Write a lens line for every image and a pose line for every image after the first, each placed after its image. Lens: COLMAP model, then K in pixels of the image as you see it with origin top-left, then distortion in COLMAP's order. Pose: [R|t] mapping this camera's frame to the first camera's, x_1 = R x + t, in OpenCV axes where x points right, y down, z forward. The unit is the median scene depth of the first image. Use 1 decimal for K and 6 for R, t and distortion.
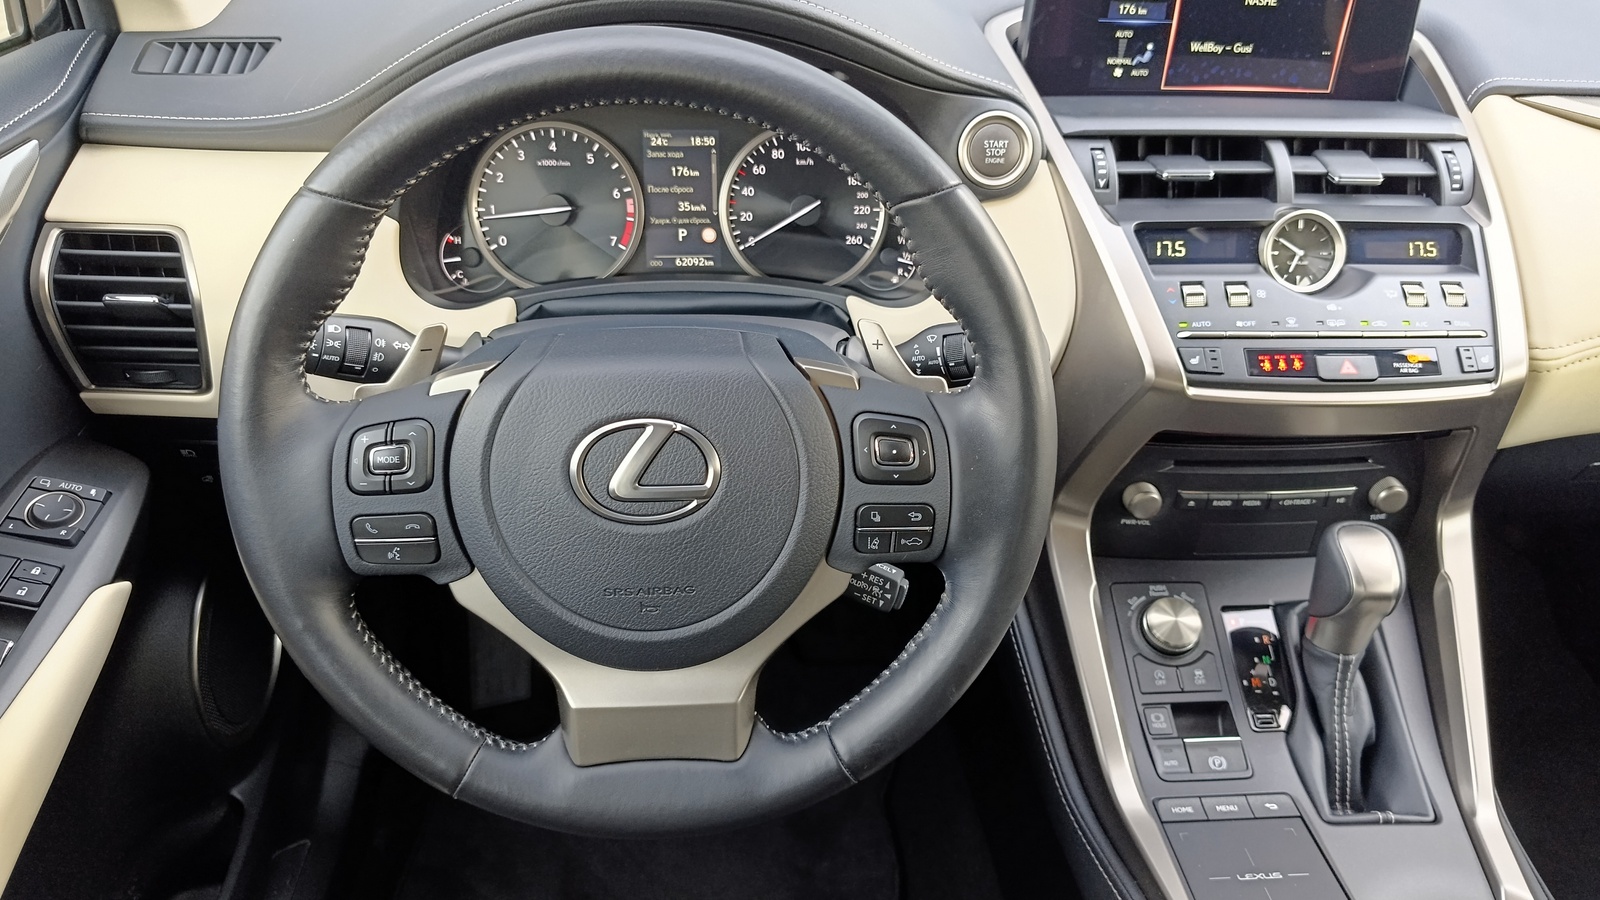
lens RADIAL K [[997.8, 0, 748.4], [0, 997.8, 451.4], [0, 0, 1]] dist [0.013920, -0.032322]
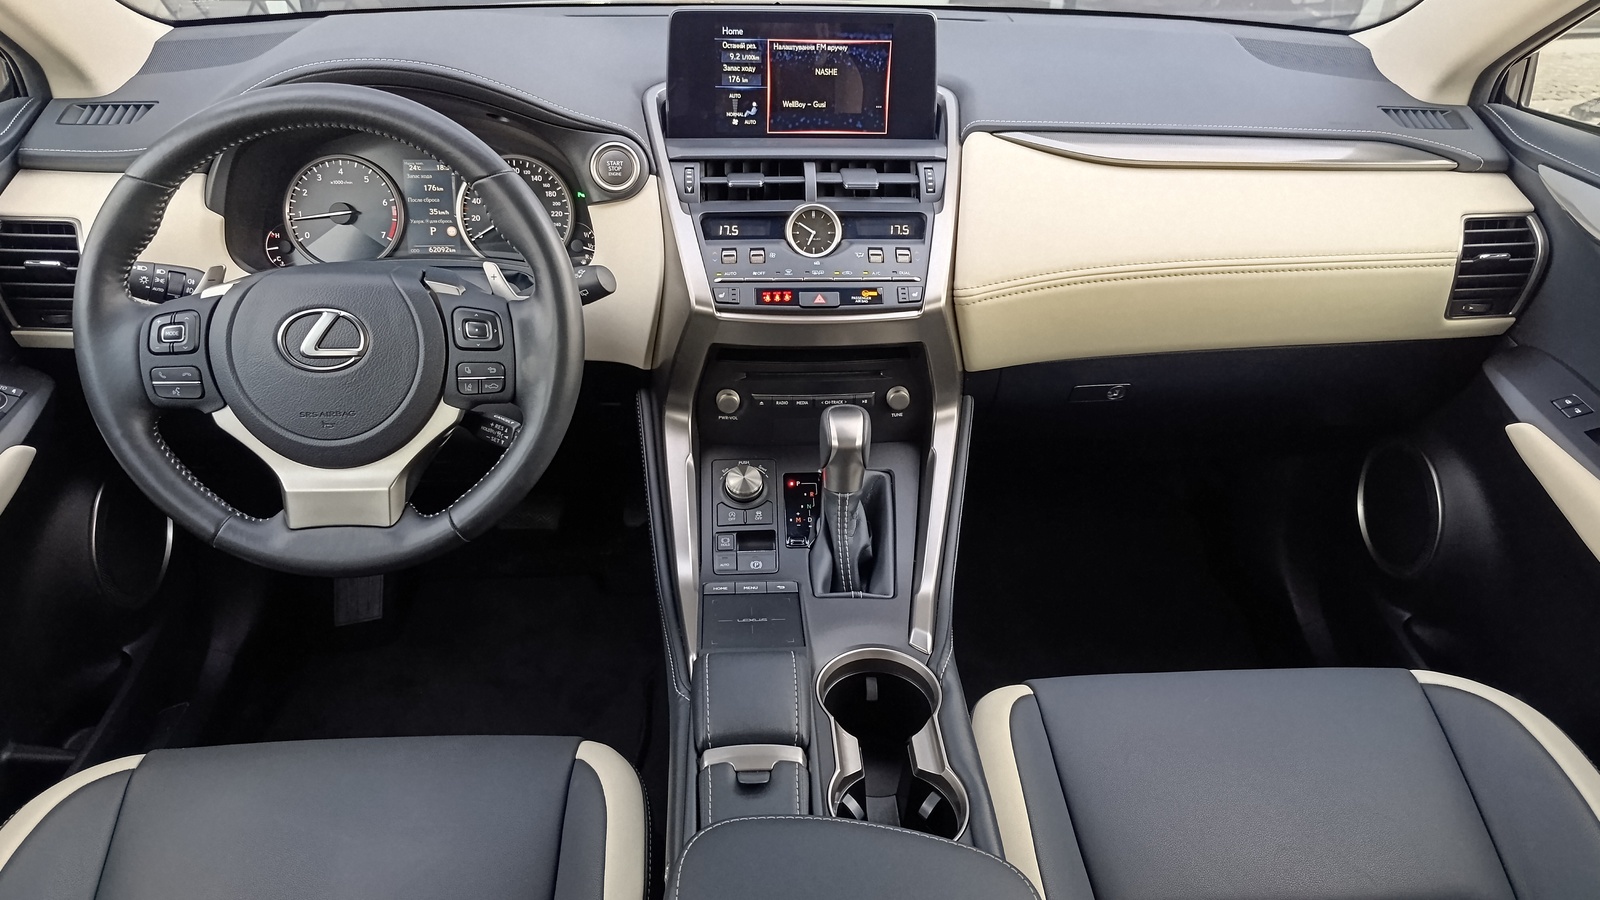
lens RADIAL K [[997.8, 0, 748.4], [0, 997.8, 451.4], [0, 0, 1]] dist [0.013920, -0.032322]
pose [[0.999974, -0.006725, 0.002530, 0.442579], [0.006897, 0.997139, -0.075272, 0.246778], [-0.002017, 0.075288, 0.997160, -0.491131]]
